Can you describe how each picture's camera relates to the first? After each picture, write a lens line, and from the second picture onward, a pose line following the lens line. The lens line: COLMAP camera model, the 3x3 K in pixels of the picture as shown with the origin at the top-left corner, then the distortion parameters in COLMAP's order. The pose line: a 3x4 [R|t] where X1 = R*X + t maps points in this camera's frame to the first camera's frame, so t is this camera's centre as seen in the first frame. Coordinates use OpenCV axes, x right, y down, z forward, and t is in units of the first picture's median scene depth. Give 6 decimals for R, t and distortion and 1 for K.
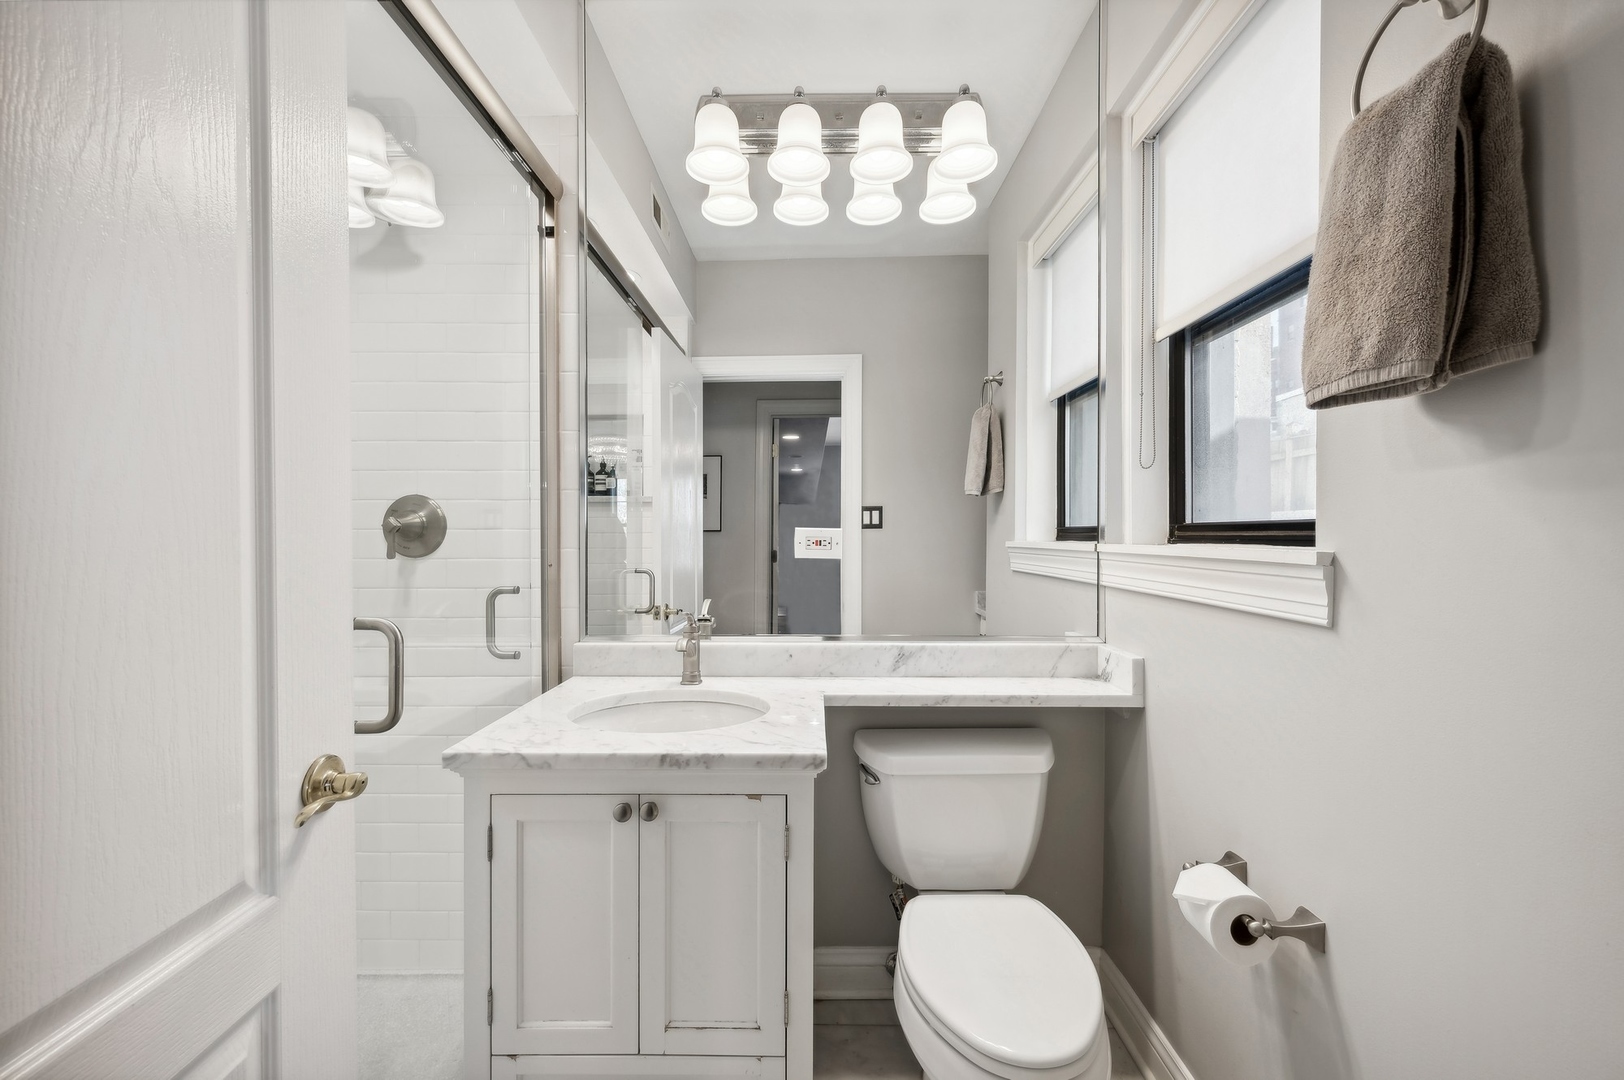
lens RADIAL K [[650.8, 0, 812.0], [0, 650.8, 540.0], [0, 0, 1]] dist [-0.000349, -0.000017]
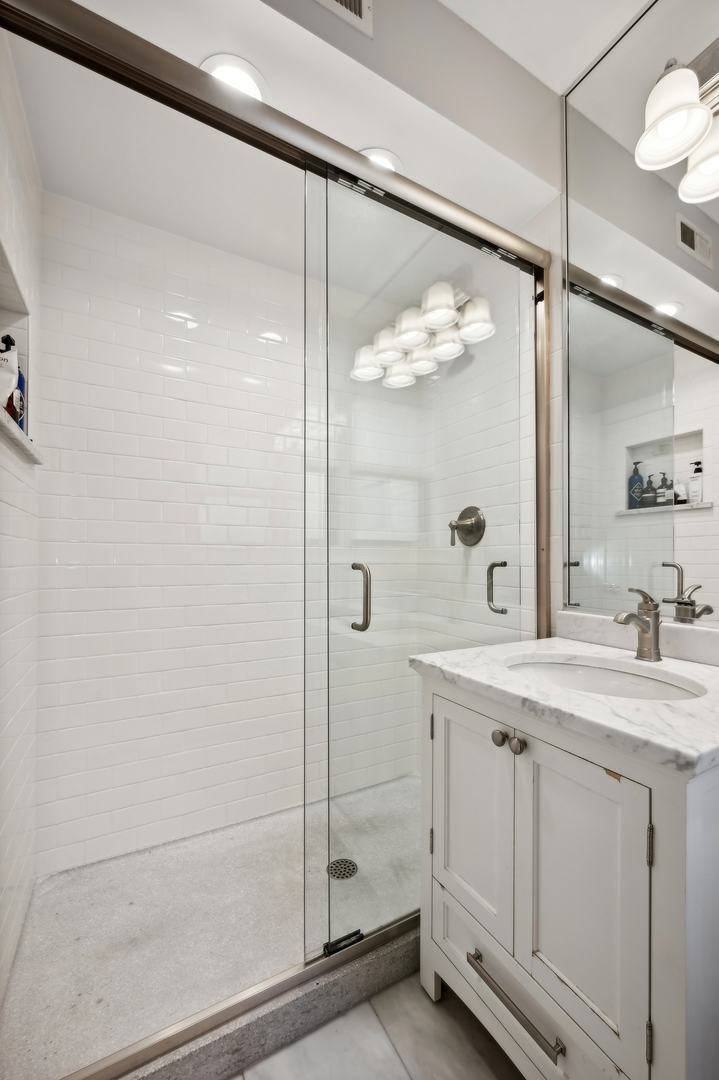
lens RADIAL K [[432.8, 0, 358.9], [0, 432.8, 553.5], [0, 0, 1]] dist [-0.000349, -0.000017]
pose [[0.487514, -0.006675, -0.873090, 0.265636], [-0.010494, 0.999854, -0.013503, 0.094363], [0.873052, 0.015745, 0.487373, 0.378980]]
